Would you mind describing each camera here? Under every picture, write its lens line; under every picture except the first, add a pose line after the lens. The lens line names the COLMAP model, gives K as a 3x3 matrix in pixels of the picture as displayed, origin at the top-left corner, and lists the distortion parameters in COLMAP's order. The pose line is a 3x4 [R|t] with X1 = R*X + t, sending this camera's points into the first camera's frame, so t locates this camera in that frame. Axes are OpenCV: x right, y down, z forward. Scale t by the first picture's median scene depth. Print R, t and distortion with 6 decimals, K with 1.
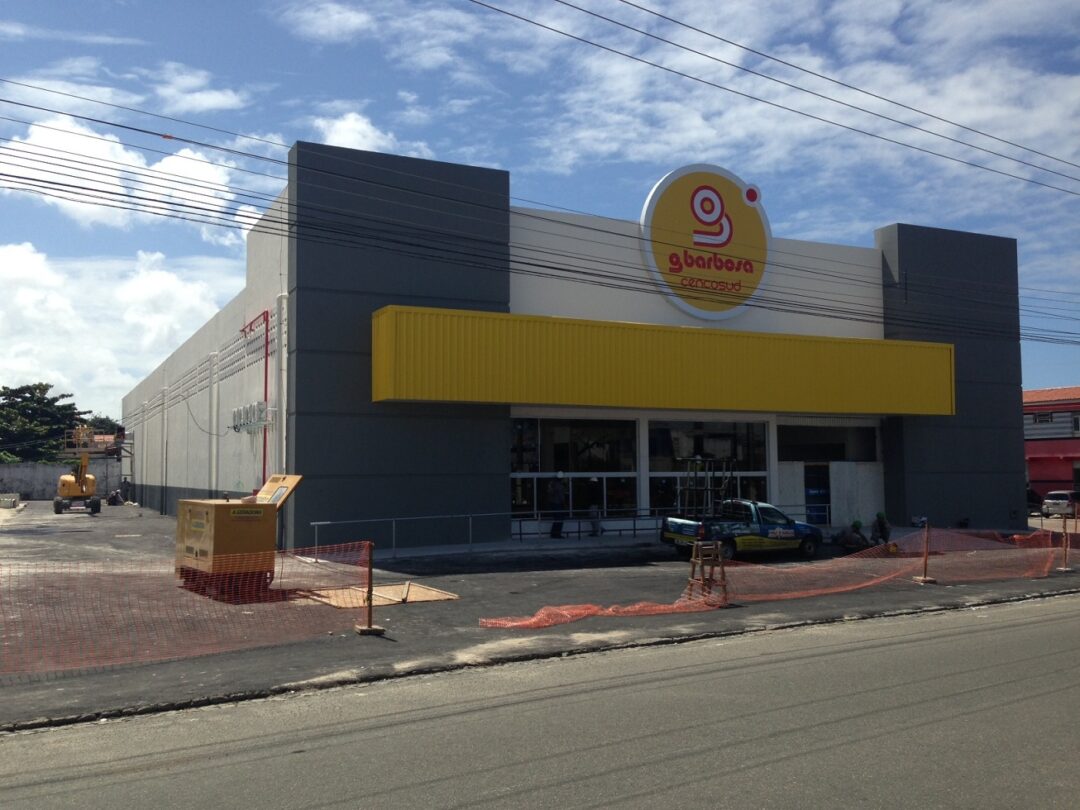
lens RADIAL K [[1023.5, 0, 540.0], [0, 1023.5, 405.0], [0, 0, 1]] dist [-0.004332, -0.002305]
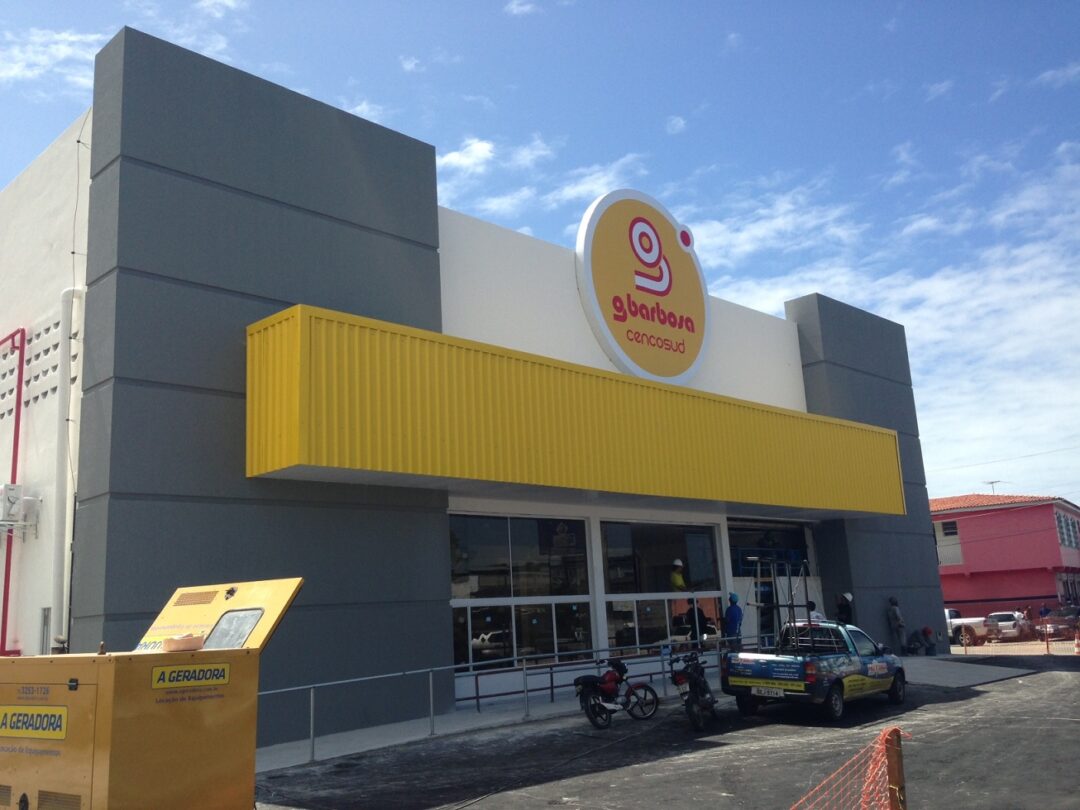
lens RADIAL K [[1002.4, 0, 540.0], [0, 1002.4, 405.0], [0, 0, 1]] dist [0.002449, 0.002611]
pose [[0.940504, 0.025880, 0.338794, -0.167022], [0.025489, 0.988912, -0.146299, 0.035736], [-0.338824, 0.146230, 0.929416, 0.348258]]
